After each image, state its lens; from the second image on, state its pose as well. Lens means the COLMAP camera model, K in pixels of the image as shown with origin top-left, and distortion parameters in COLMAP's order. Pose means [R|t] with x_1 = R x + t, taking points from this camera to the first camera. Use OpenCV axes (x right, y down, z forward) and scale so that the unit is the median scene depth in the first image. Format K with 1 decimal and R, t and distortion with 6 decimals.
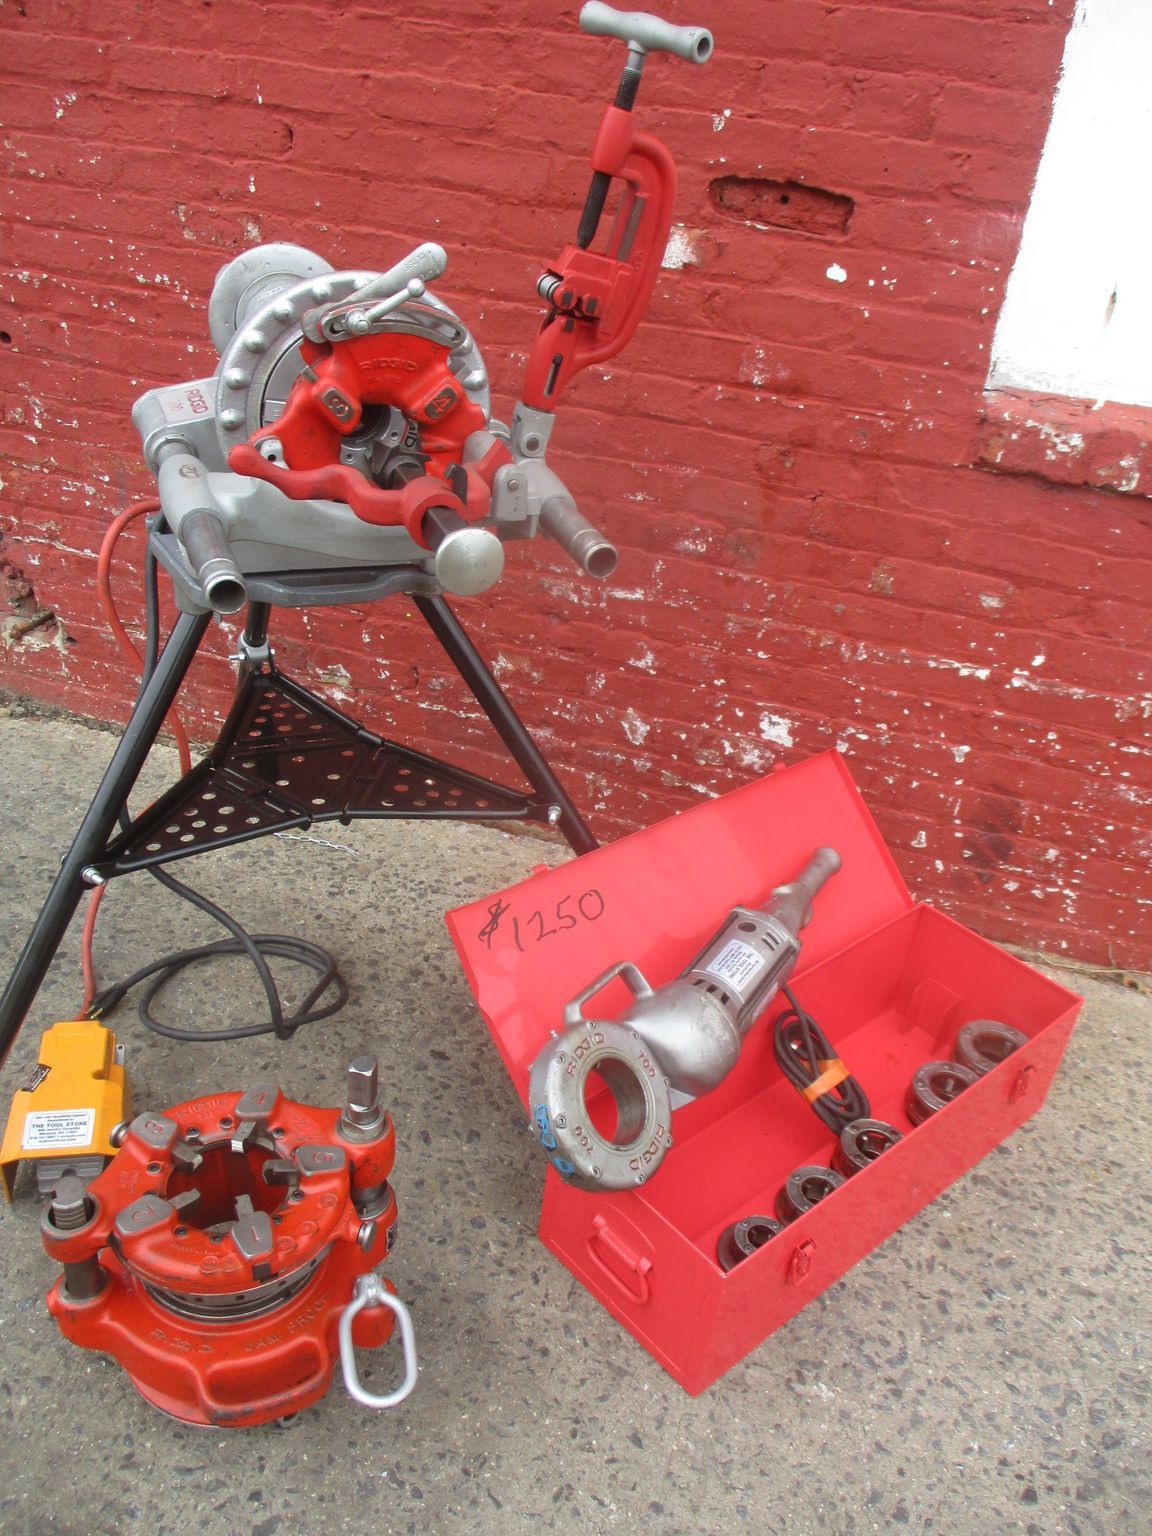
lens RADIAL K [[1267.4, 0, 576.0], [0, 1267.4, 768.0], [0, 0, 1]] dist [-0.008359, 0.003502]
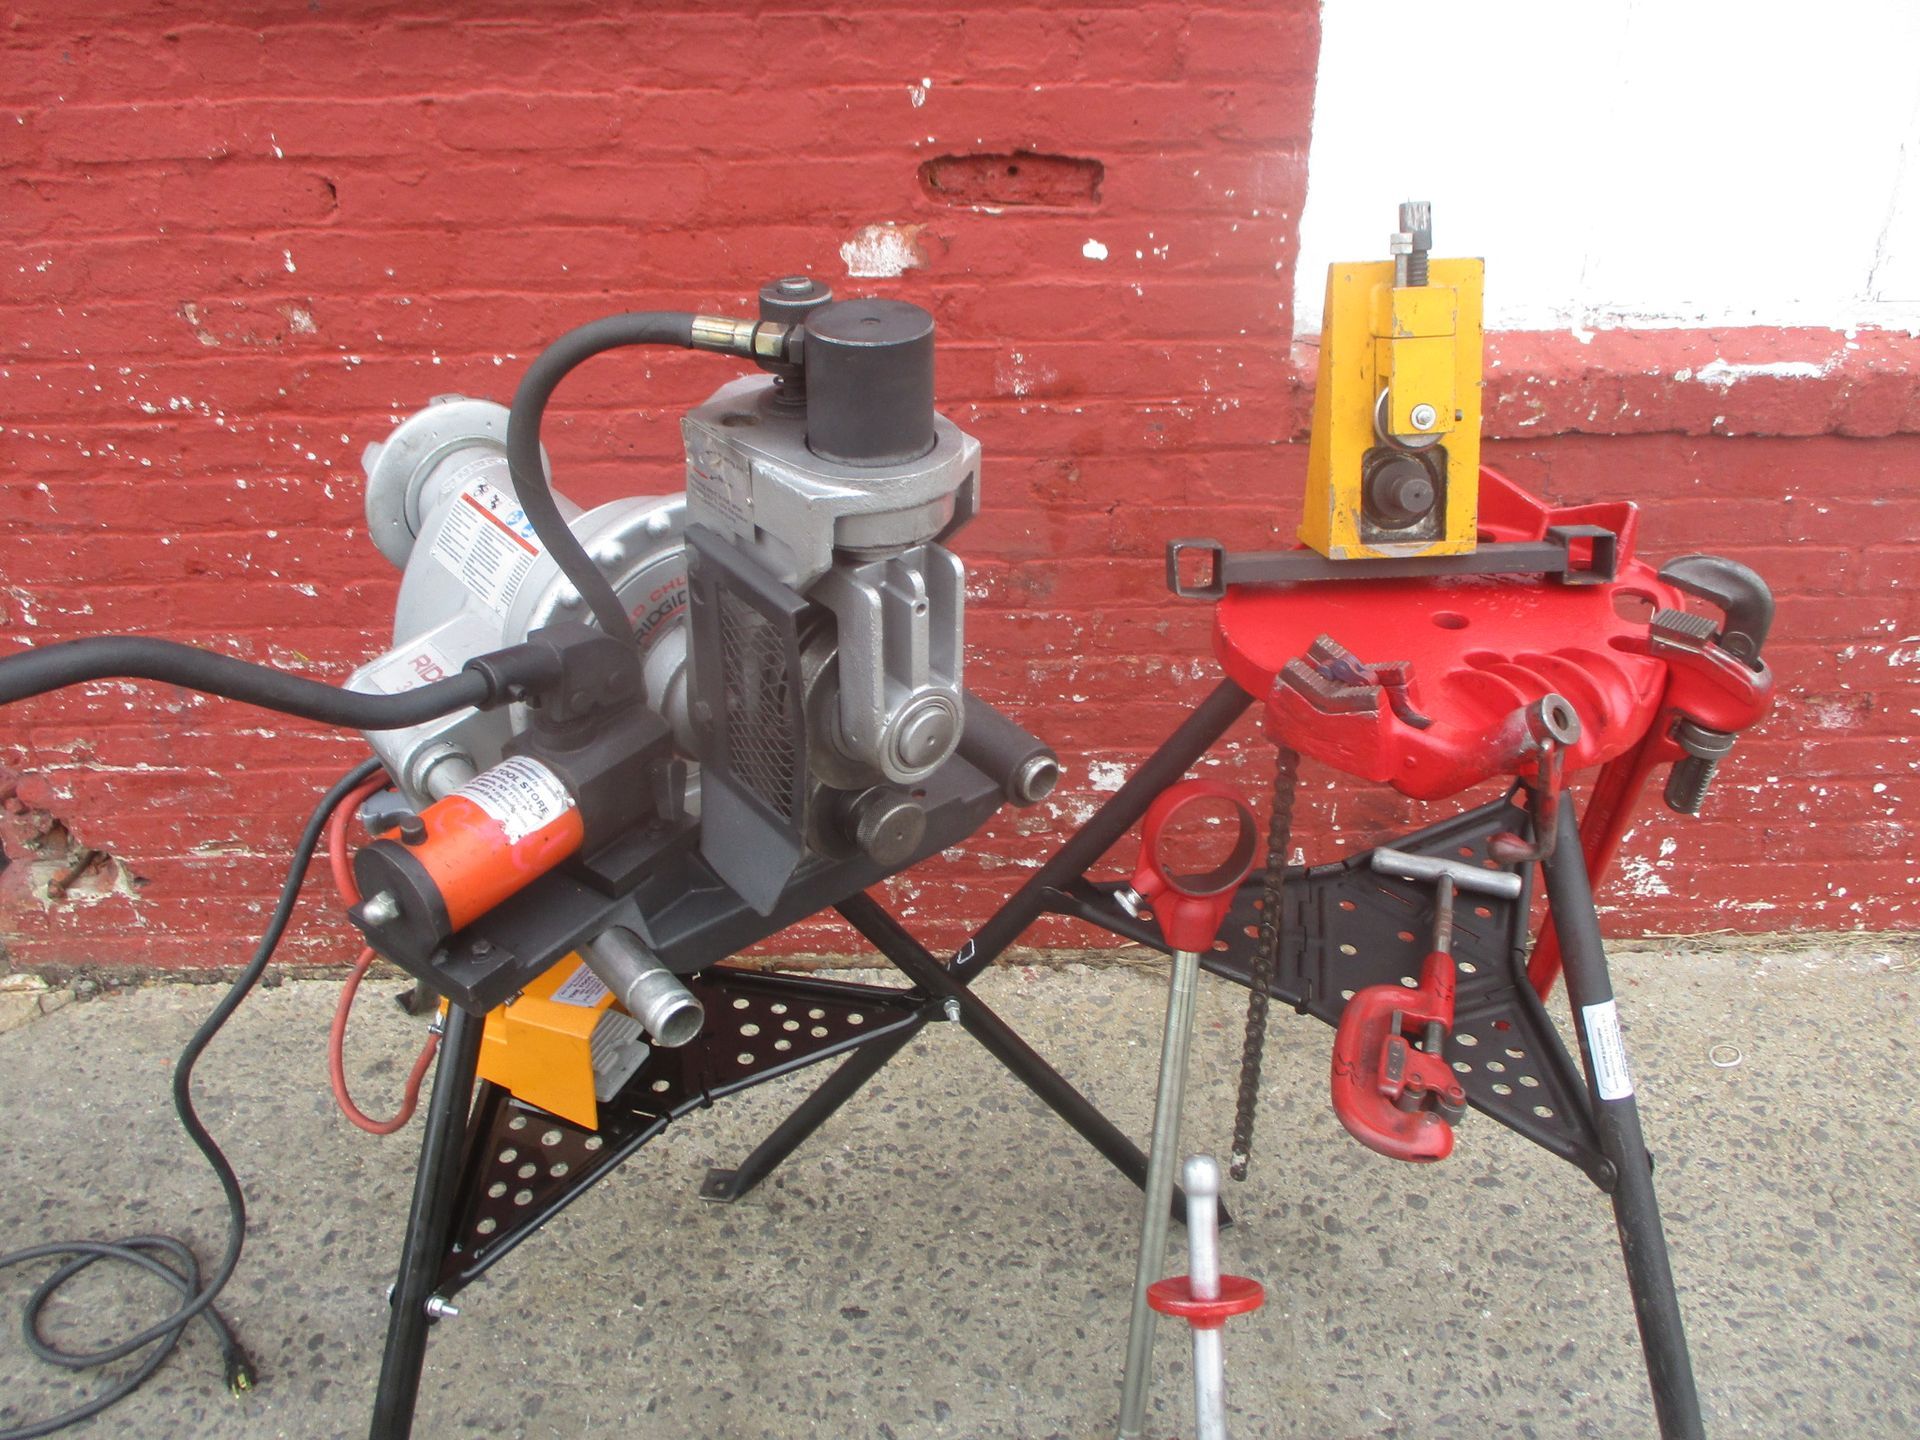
lens RADIAL K [[1583.5, 0, 961.9], [0, 1583.5, 731.8], [0, 0, 1]] dist [-0.016236, 0.002300]
pose [[0.946929, -0.254914, 0.195817, -0.140129], [0.243253, 0.966502, 0.081868, -0.185374], [-0.210127, -0.029890, 0.977217, 0.024075]]
